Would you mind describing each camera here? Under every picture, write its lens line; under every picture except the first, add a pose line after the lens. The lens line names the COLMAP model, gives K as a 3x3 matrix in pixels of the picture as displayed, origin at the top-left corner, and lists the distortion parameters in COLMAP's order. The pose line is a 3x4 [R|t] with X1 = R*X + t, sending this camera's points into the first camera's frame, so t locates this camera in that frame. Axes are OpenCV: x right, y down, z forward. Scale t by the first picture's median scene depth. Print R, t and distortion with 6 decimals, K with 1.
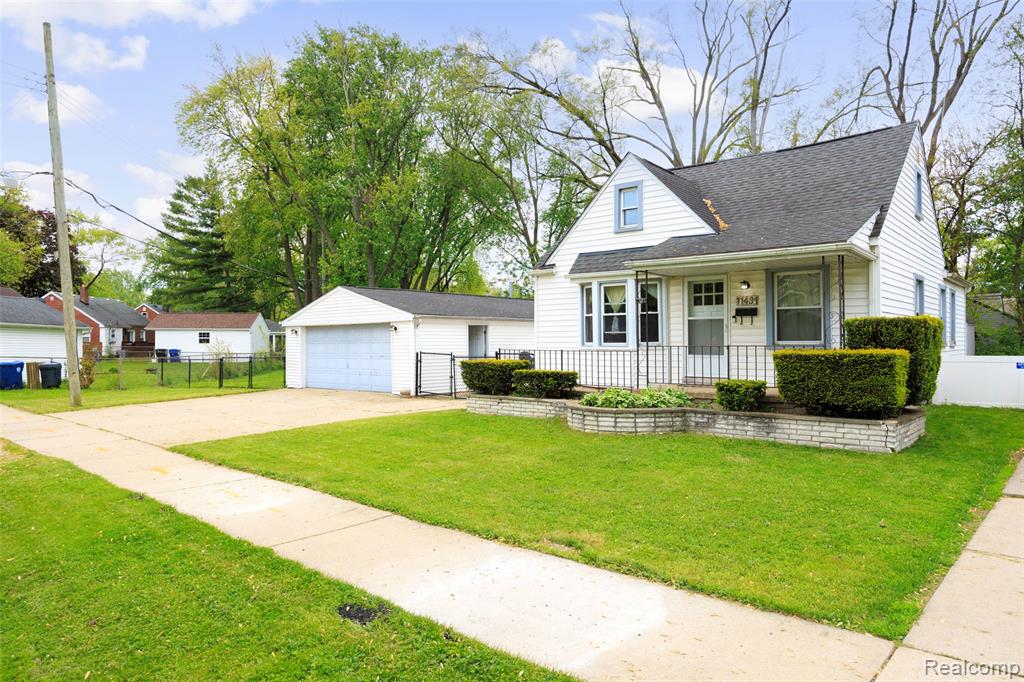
lens RADIAL K [[666.1, 0, 510.9], [0, 666.1, 321.6], [0, 0, 1]] dist [-0.031891, -0.000205]
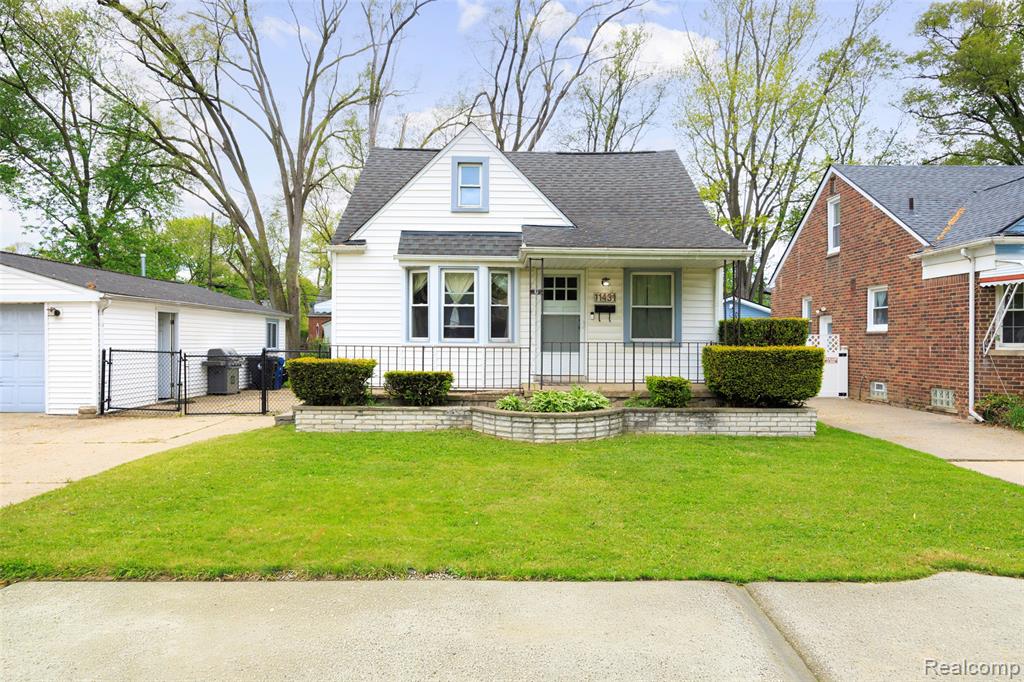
lens RADIAL K [[662.9, 0, 512.0], [0, 662.9, 341.0], [0, 0, 1]] dist [0.002815, 0.002058]
pose [[0.749059, 0.006935, 0.662467, -0.326623], [-0.029295, 0.999314, 0.022664, 0.012259], [-0.661855, -0.036384, 0.748748, 0.268962]]
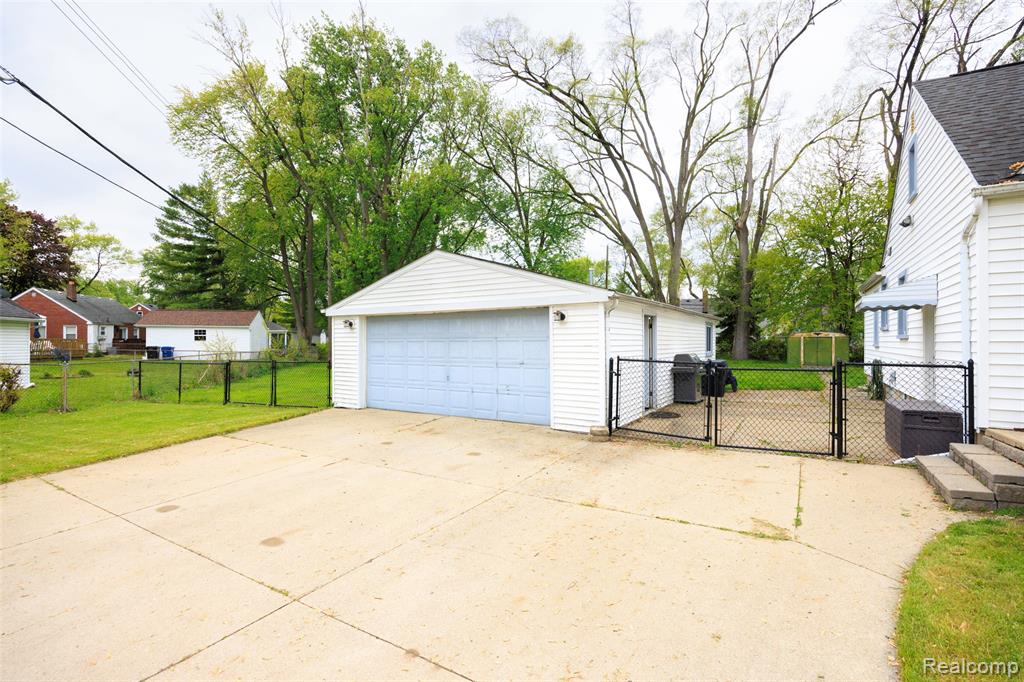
lens RADIAL K [[473.8, 0, 512.0], [0, 473.8, 341.0], [0, 0, 1]] dist [-0.031782, -0.000258]
pose [[0.987903, 0.004696, 0.154999, -0.340018], [-0.009464, 0.999504, 0.030035, 0.023748], [-0.154781, -0.031138, 0.987458, 0.727072]]
